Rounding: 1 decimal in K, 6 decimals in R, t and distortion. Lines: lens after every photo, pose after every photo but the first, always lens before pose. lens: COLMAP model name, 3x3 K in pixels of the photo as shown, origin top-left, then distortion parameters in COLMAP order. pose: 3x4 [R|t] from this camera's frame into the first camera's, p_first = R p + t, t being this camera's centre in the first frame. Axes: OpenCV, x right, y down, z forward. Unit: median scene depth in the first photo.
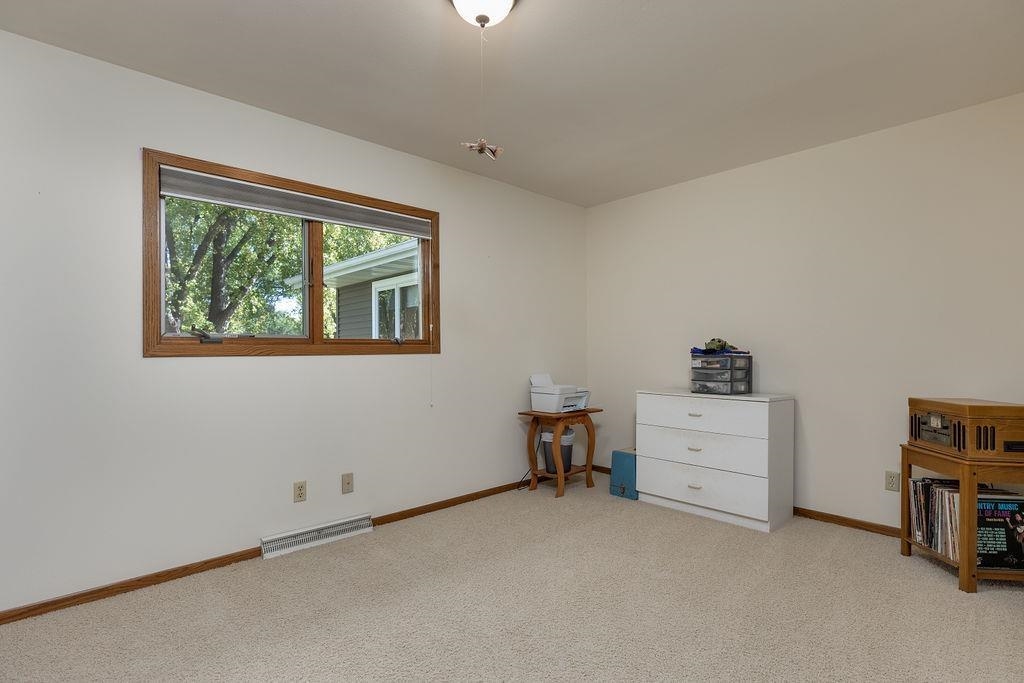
lens RADIAL K [[503.5, 0, 508.4], [0, 503.5, 347.1], [0, 0, 1]] dist [0.001492, 0.000085]
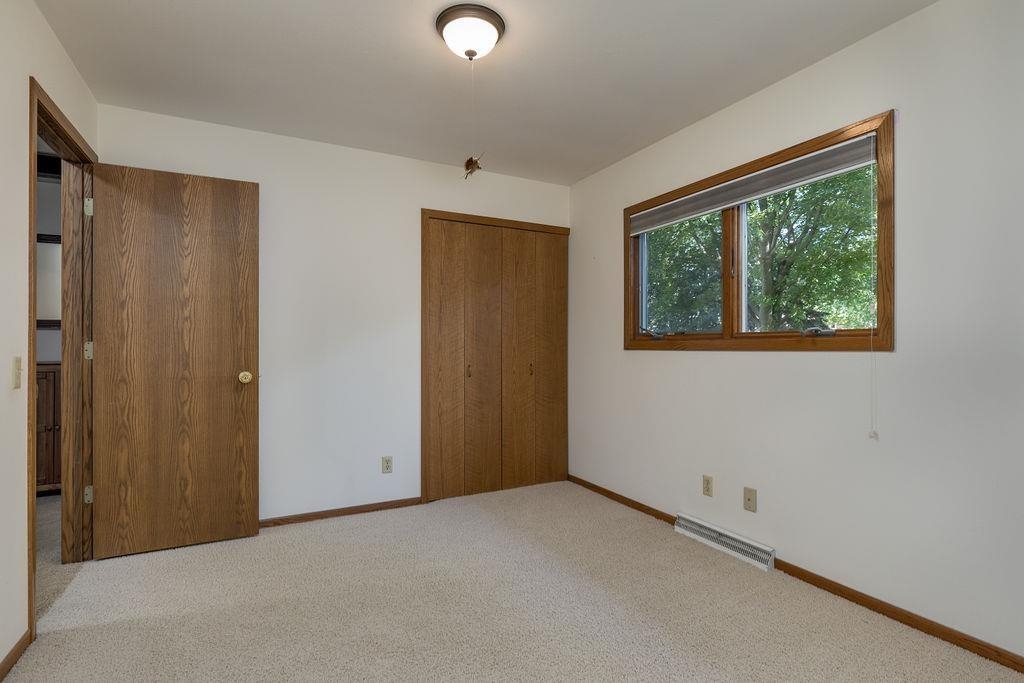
lens RADIAL K [[503.5, 0, 508.7], [0, 503.5, 342.9], [0, 0, 1]] dist [0.001492, 0.000085]
pose [[-0.271626, -0.000886, -0.962402, 0.634335], [0.007524, 0.999967, -0.003044, 0.001383], [0.962373, -0.008067, -0.271611, 0.853378]]
